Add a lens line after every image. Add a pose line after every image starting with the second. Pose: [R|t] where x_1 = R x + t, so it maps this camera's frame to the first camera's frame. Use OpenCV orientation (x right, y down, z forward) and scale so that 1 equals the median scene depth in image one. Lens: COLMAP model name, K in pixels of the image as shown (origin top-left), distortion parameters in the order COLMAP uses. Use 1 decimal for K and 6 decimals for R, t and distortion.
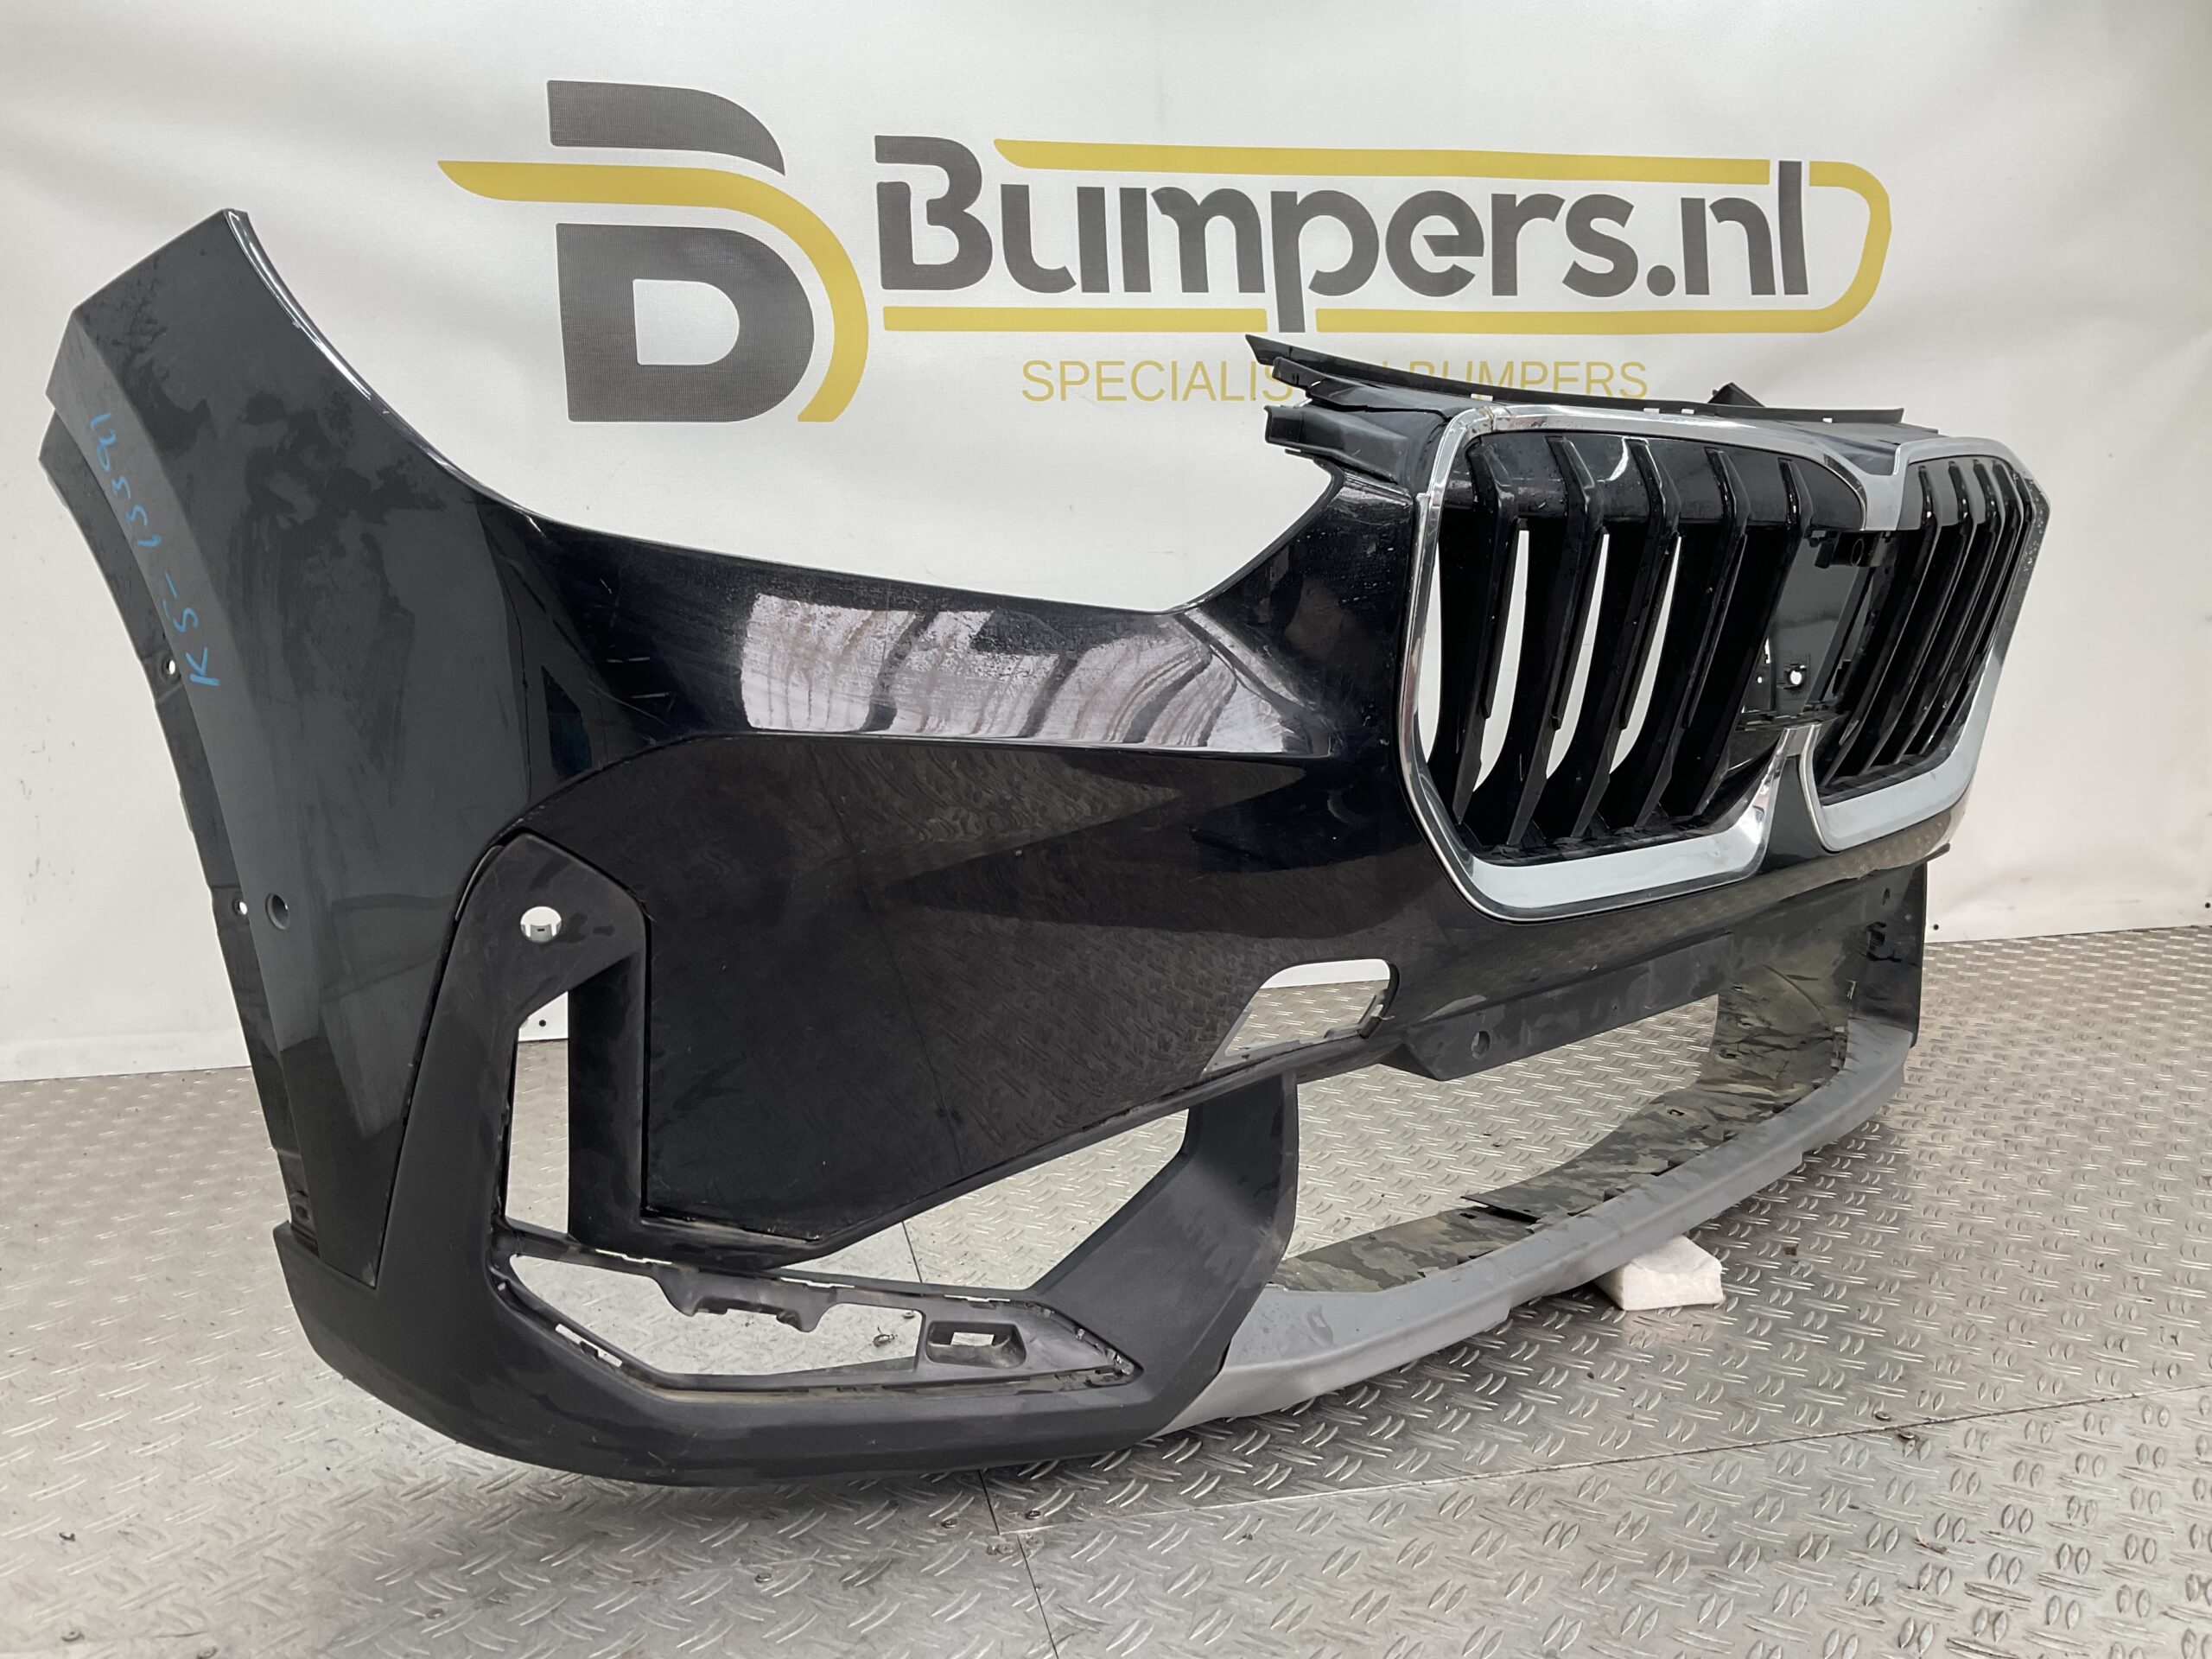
lens RADIAL K [[1915.7, 0, 1076.6], [0, 1915.7, 773.4], [0, 0, 1]] dist [0.108294, -0.209332]
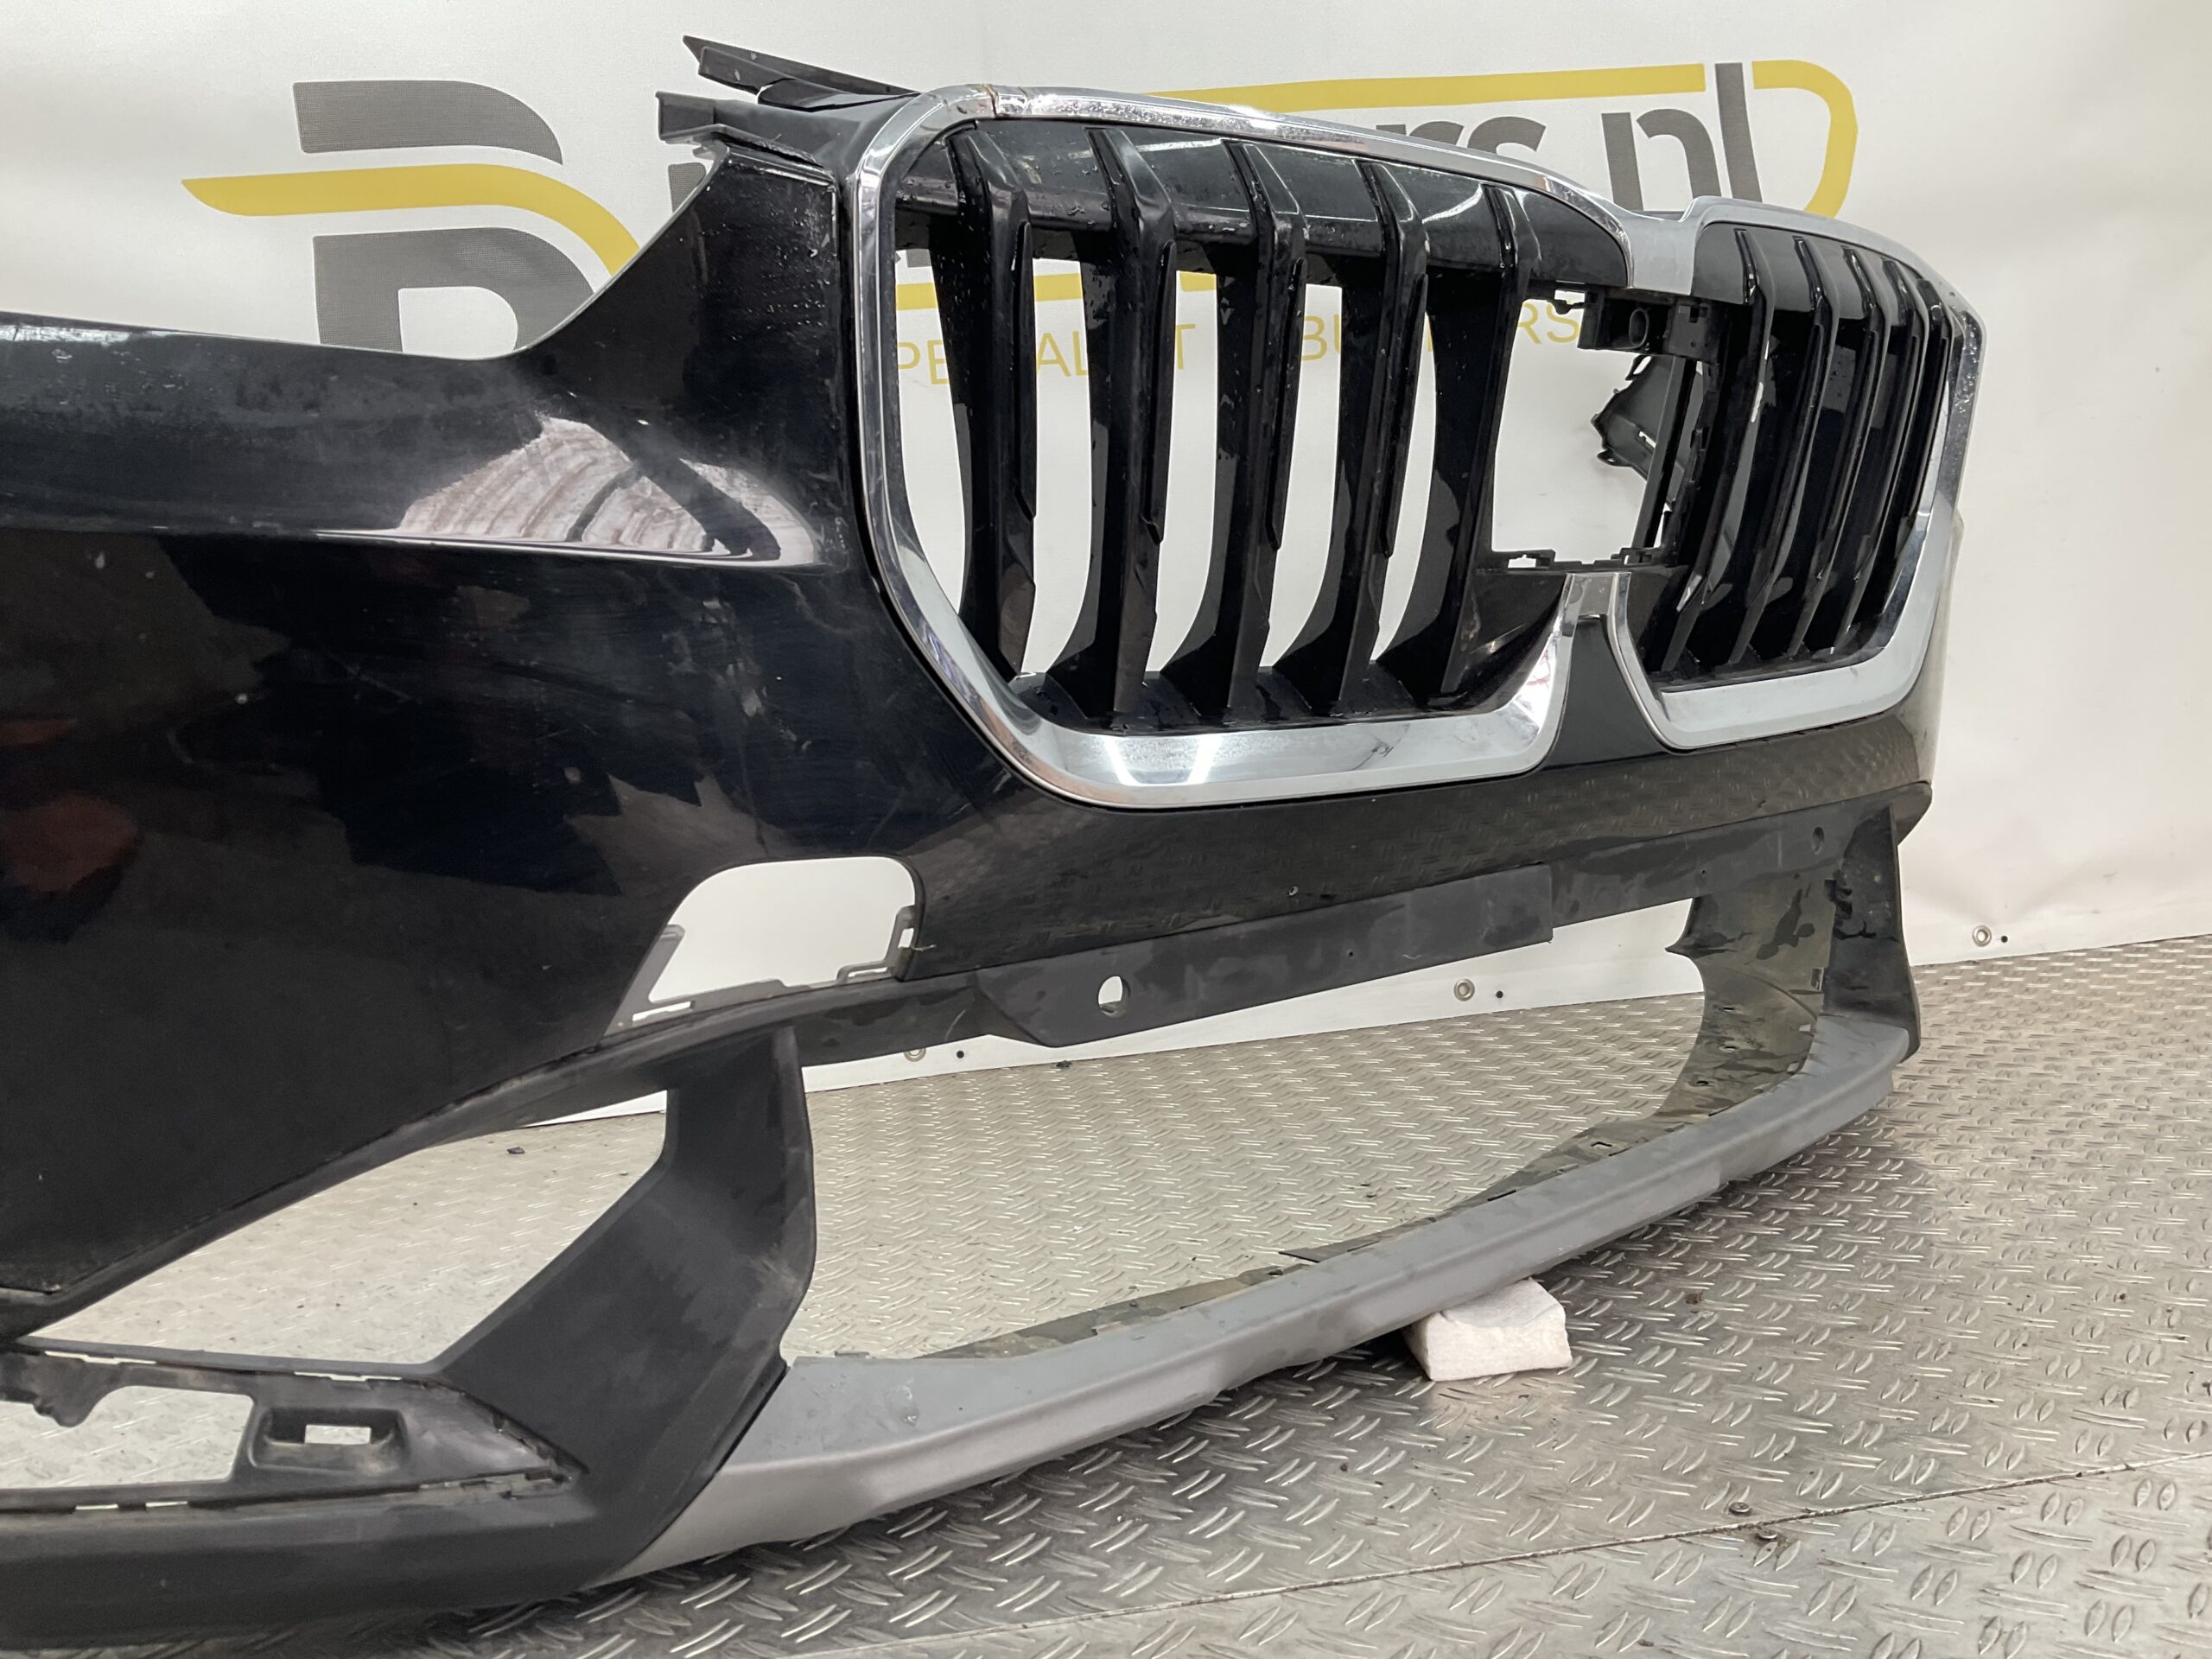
lens RADIAL K [[1873.5, 0, 1097.5], [0, 1873.5, 785.0], [0, 0, 1]] dist [0.089438, -0.175535]
pose [[0.993069, -0.069679, -0.094655, 0.238873], [0.061342, 0.994203, -0.088299, 0.107052], [0.100259, 0.081881, 0.991586, 0.256197]]
